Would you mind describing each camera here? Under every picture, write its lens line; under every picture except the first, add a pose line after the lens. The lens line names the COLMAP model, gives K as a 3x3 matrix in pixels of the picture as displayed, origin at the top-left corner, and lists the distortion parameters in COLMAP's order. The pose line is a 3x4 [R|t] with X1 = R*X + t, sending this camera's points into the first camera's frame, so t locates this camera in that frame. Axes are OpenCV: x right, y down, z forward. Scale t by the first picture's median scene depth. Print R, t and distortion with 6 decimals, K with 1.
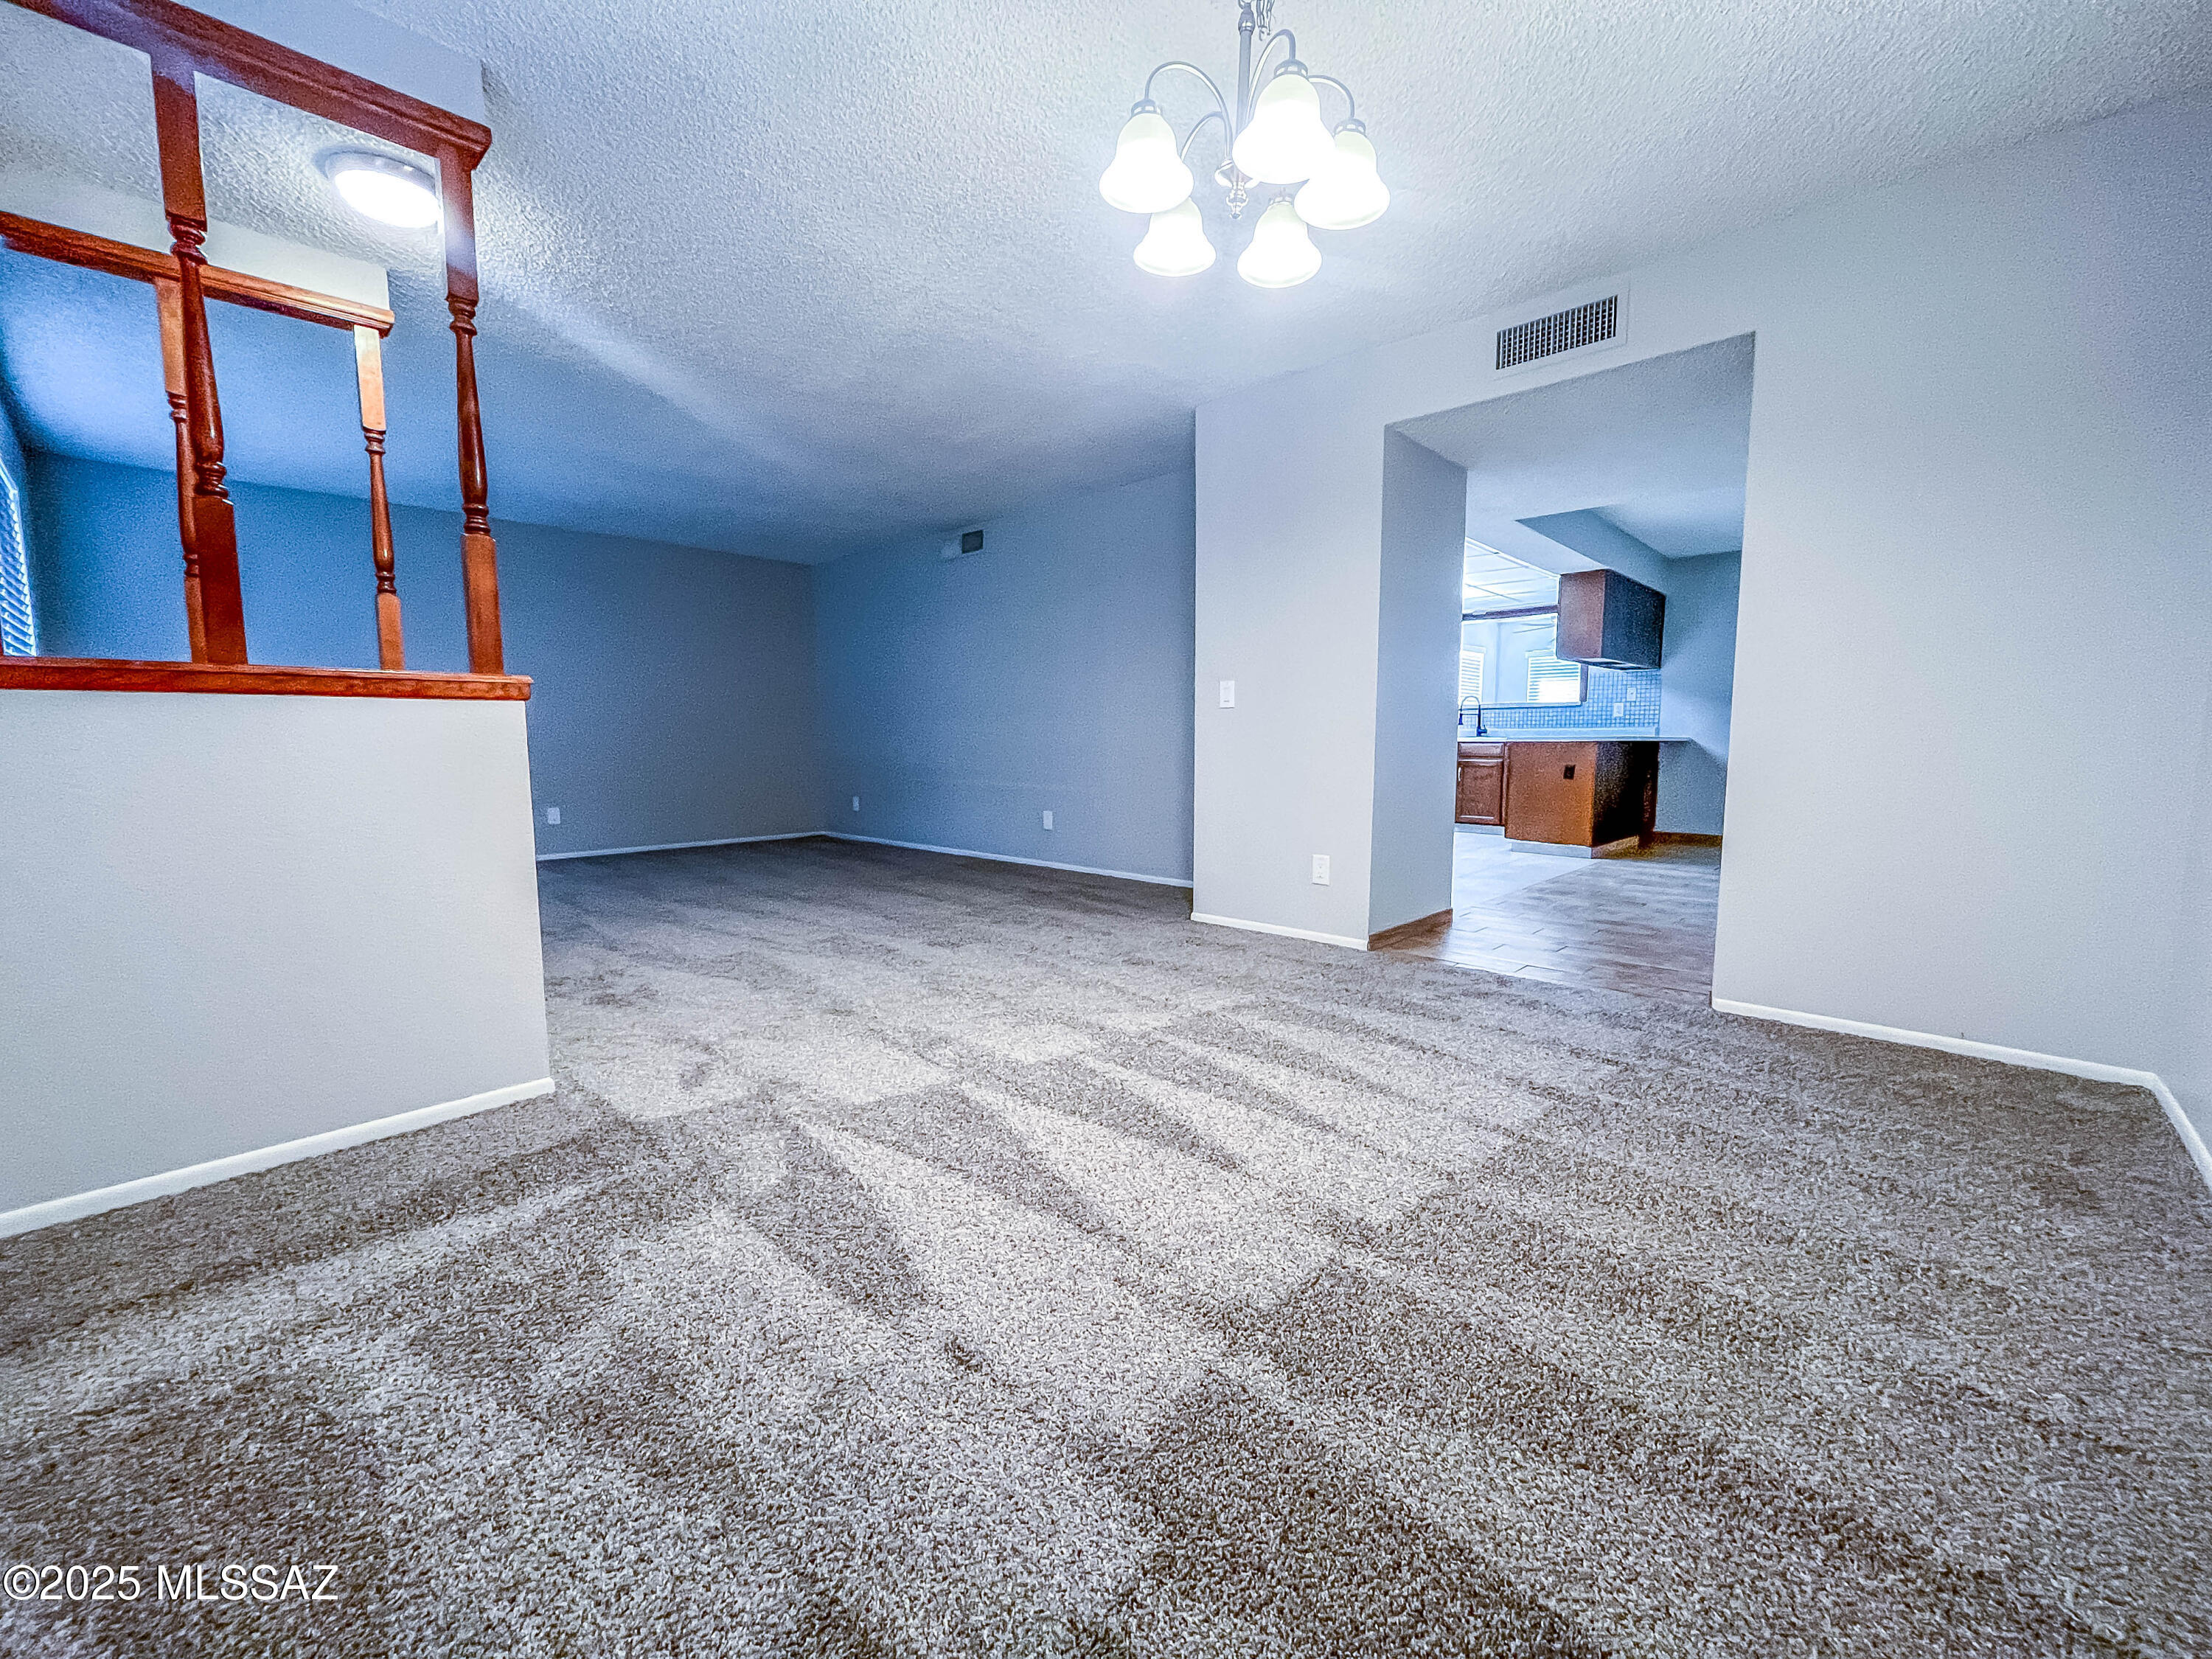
lens RADIAL K [[895.9, 0, 1098.0], [0, 895.9, 825.0], [0, 0, 1]] dist [0.001696, 0.000277]
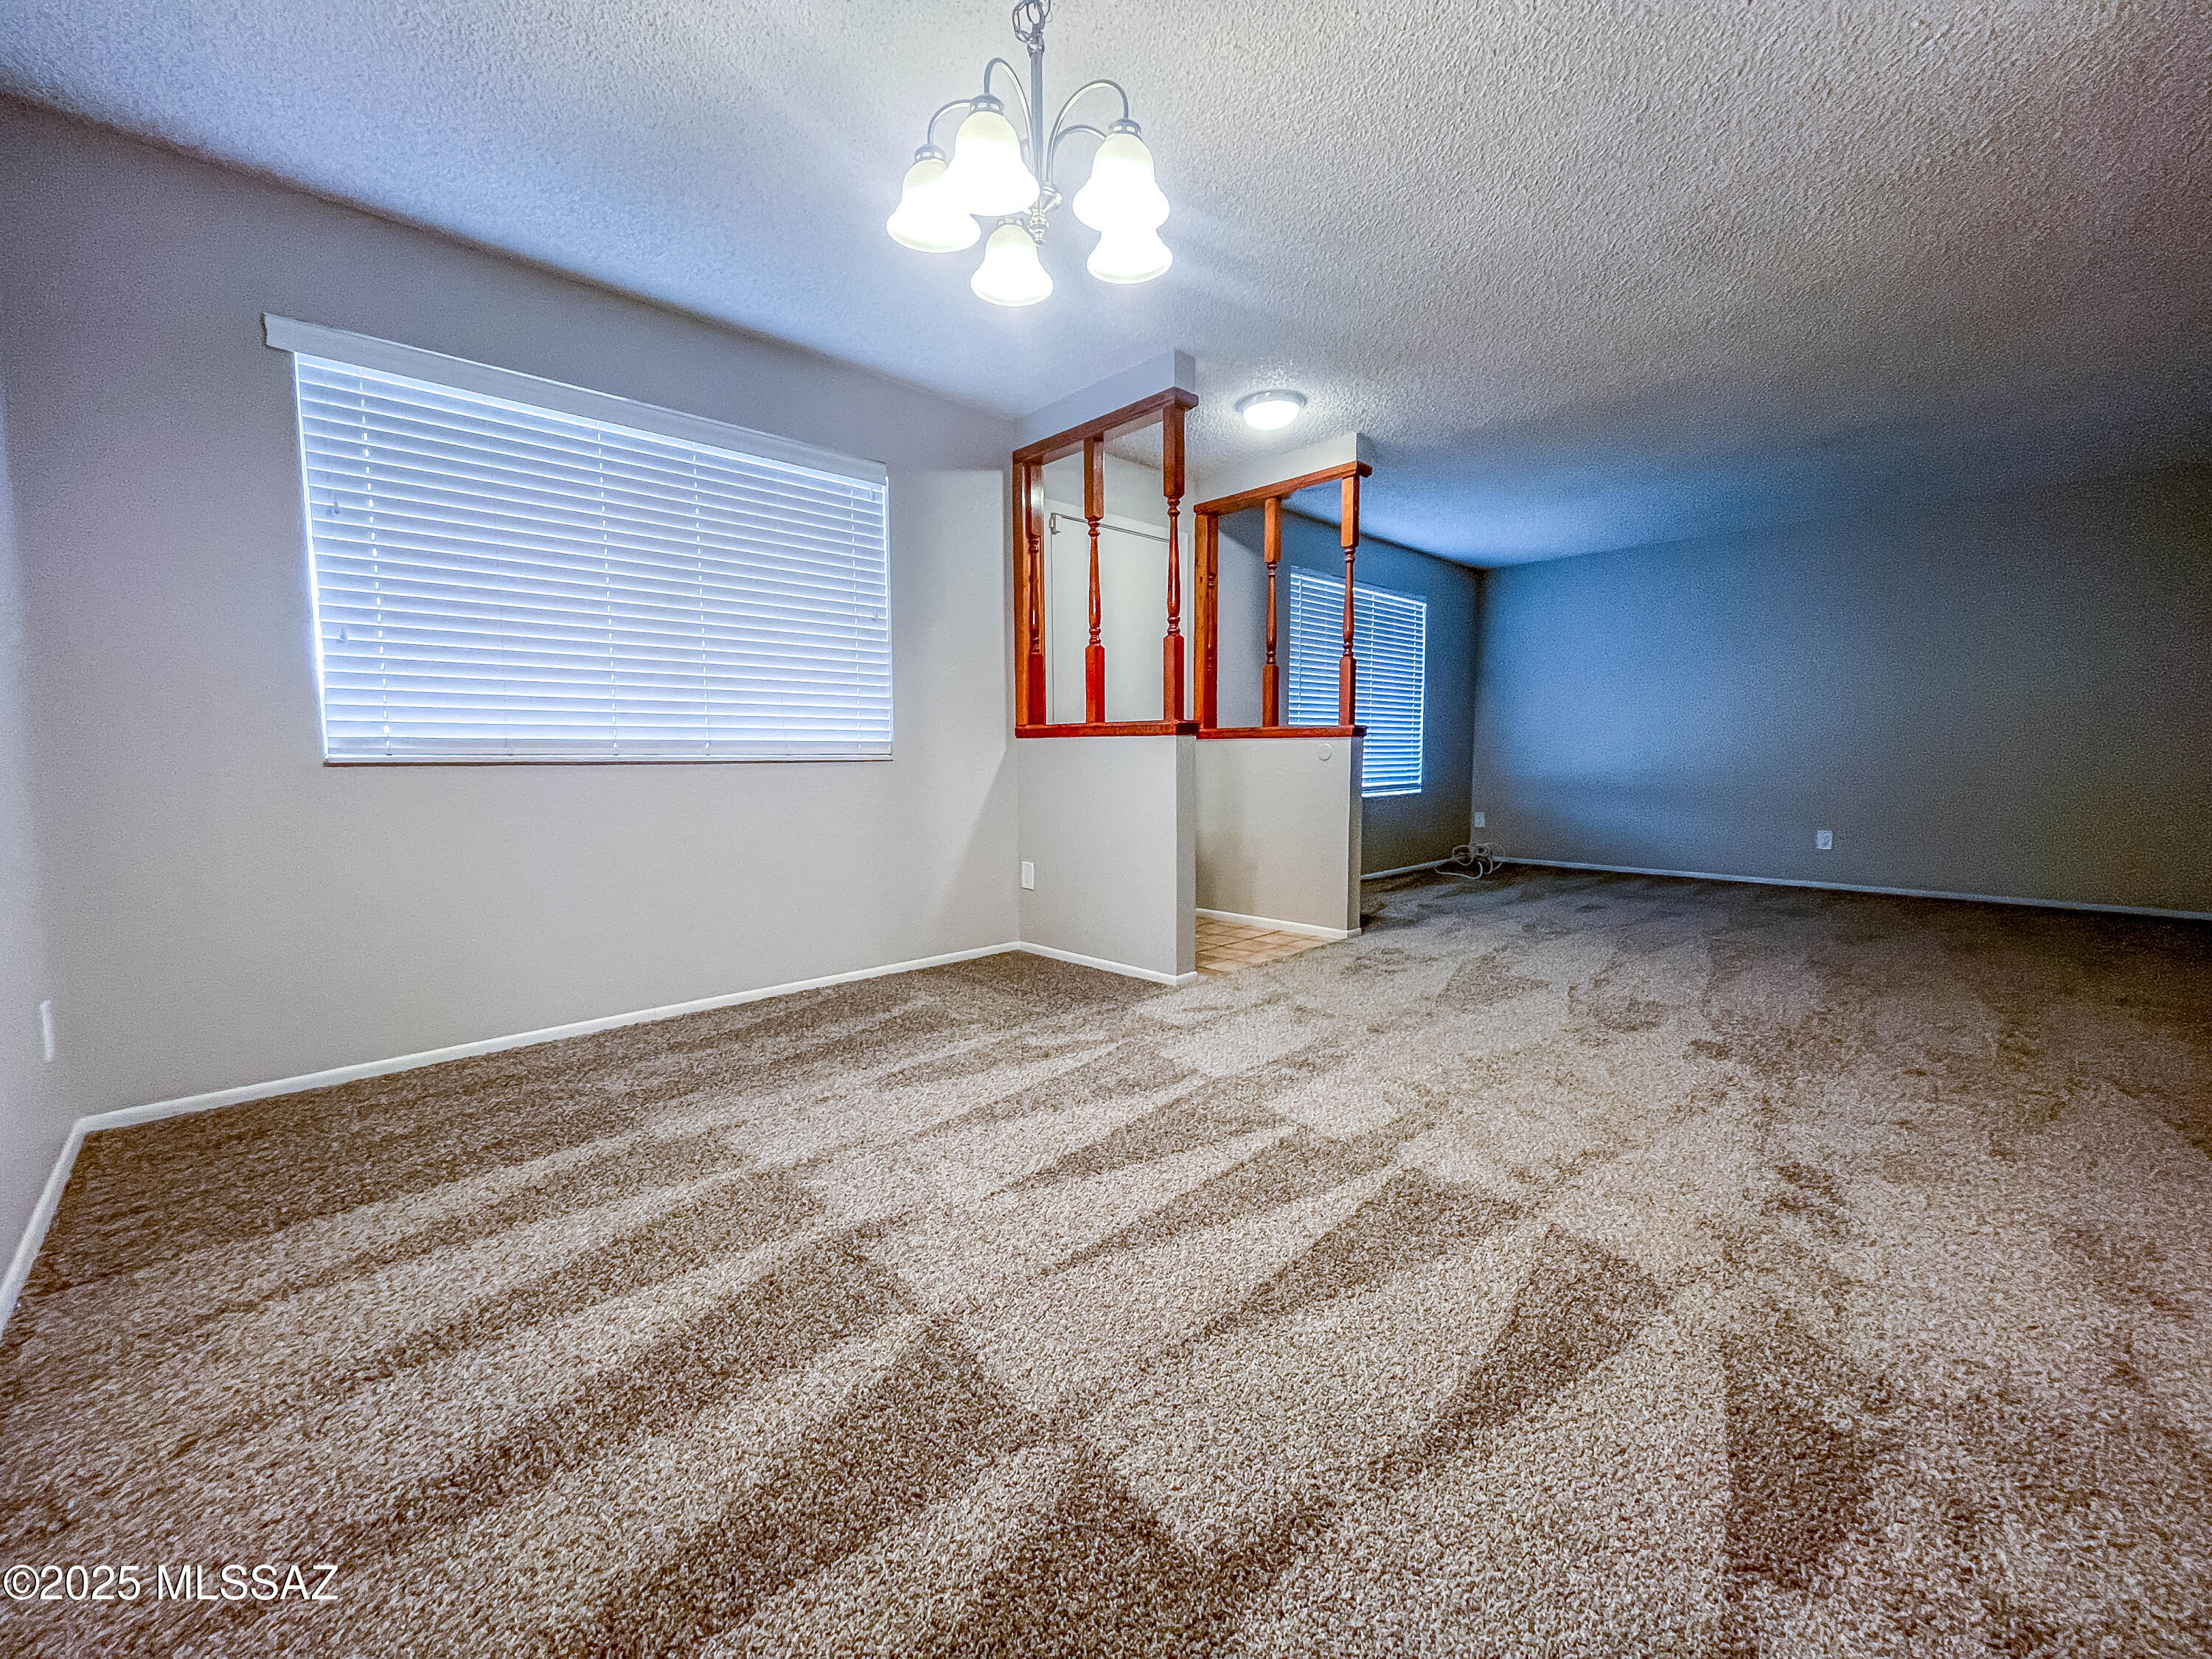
lens RADIAL K [[895.9, 0, 1099.2], [0, 895.9, 834.6], [0, 0, 1]] dist [0.001696, 0.000277]
pose [[-0.024572, 0.095546, -0.995122, 0.861271], [-0.100725, 0.990120, 0.097553, -0.088758], [0.994611, 0.102631, -0.014706, 0.848015]]
